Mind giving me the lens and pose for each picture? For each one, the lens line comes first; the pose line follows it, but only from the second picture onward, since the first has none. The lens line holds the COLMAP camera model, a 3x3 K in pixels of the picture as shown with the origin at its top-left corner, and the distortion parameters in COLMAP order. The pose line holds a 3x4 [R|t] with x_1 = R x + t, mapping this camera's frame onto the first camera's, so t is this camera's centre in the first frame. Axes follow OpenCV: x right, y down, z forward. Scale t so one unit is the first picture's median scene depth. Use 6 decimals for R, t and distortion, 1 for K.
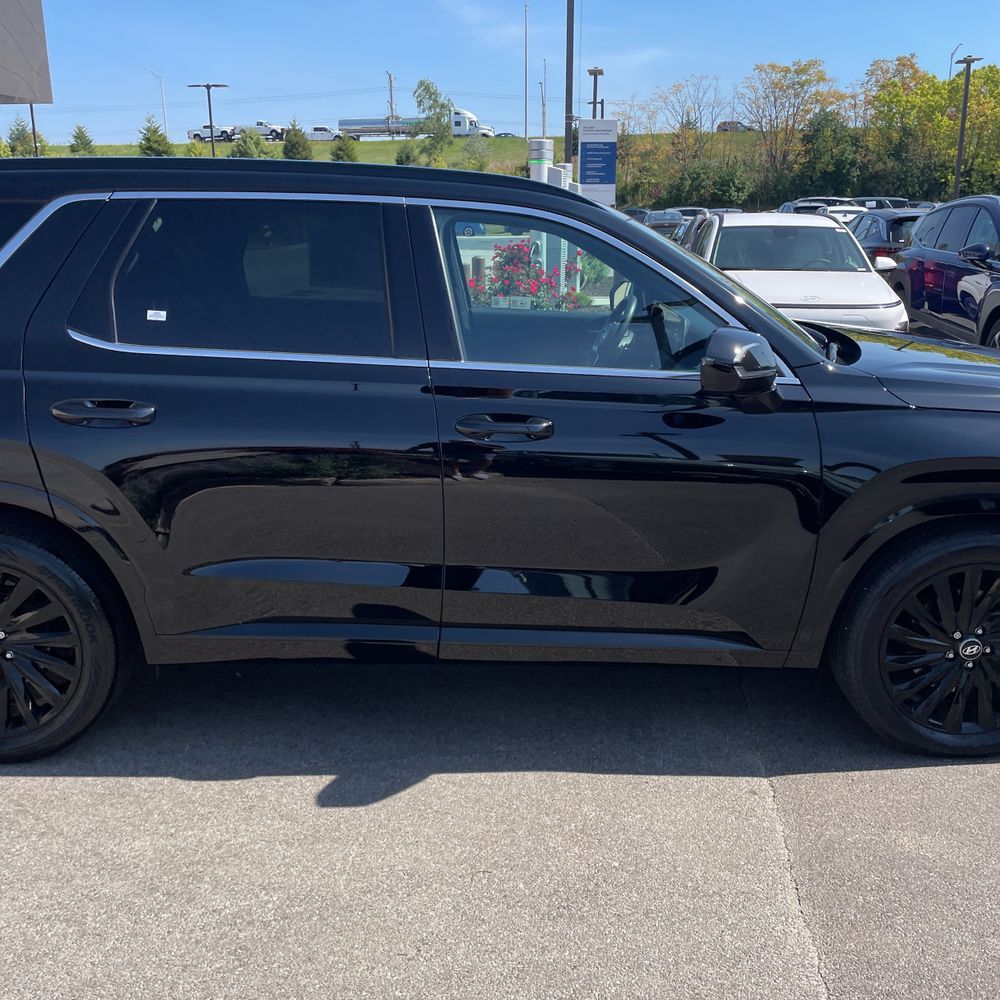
lens RADIAL K [[1005.6, 0, 490.3], [0, 1005.6, 478.4], [0, 0, 1]] dist [0.084149, -0.109354]
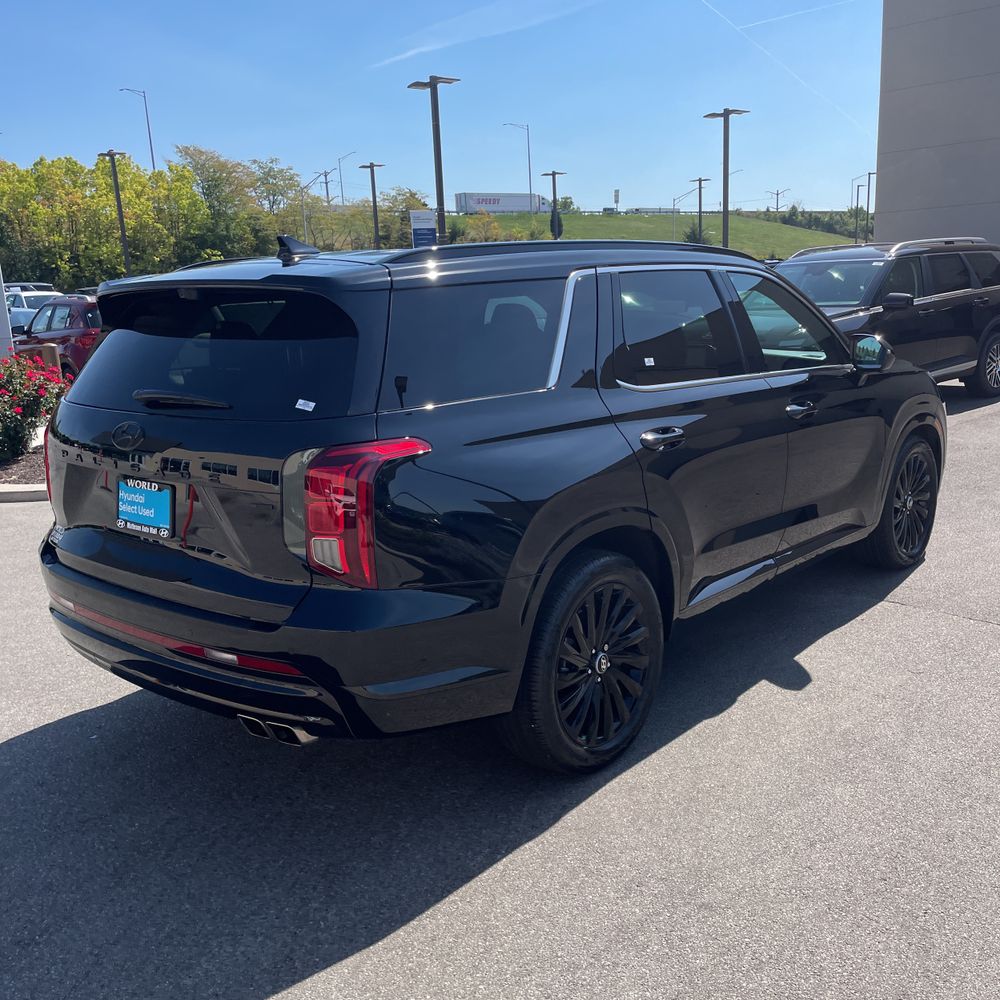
lens RADIAL K [[1011.2, 0, 500.0], [0, 1011.2, 500.0], [0, 0, 1]] dist [0.106506, -0.168362]
pose [[0.658975, -0.187874, 0.728324, -0.210971], [0.231300, 0.971999, 0.041455, -0.013055], [-0.715718, 0.141143, 0.683978, 0.042643]]
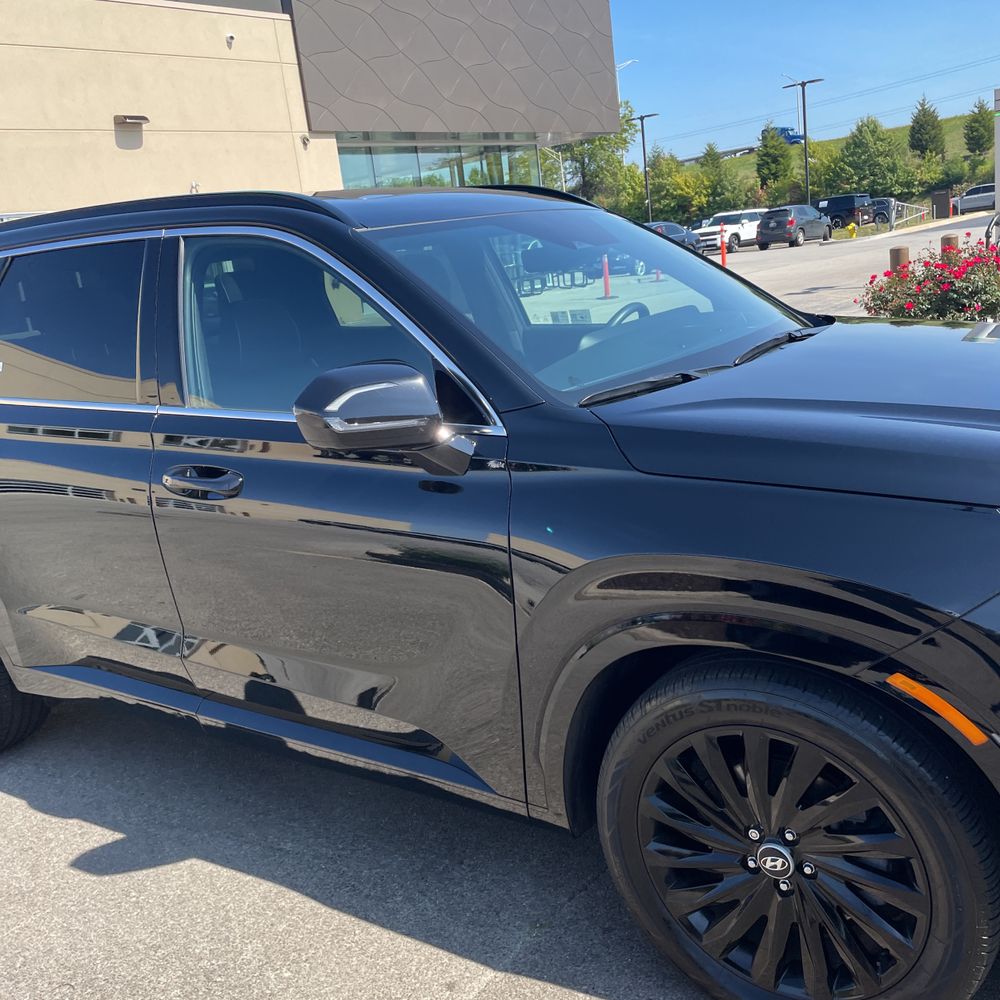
lens RADIAL K [[996.2, 0, 498.1], [0, 996.2, 477.3], [0, 0, 1]] dist [0.098512, -0.149035]
pose [[0.829651, 0.029804, -0.557486, 0.104460], [-0.029108, 0.999525, 0.010118, -0.010583], [0.557523, 0.007833, 0.830125, 0.061704]]
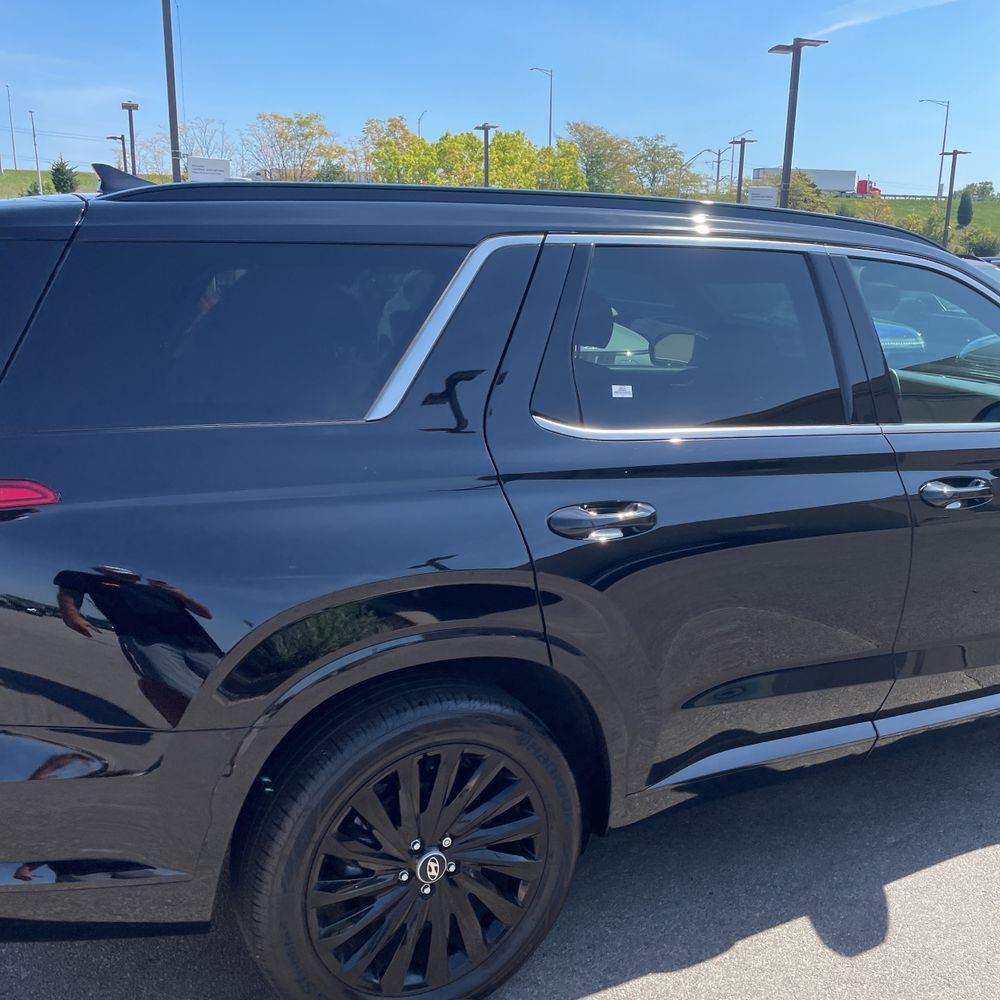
lens RADIAL K [[1010.8, 0, 484.0], [0, 1010.8, 497.7], [0, 0, 1]] dist [0.078958, -0.112878]
pose [[0.890401, -0.088240, 0.446541, -0.116843], [0.099357, 0.995051, -0.001490, -0.013059], [-0.444200, 0.045693, 0.894762, 0.051677]]
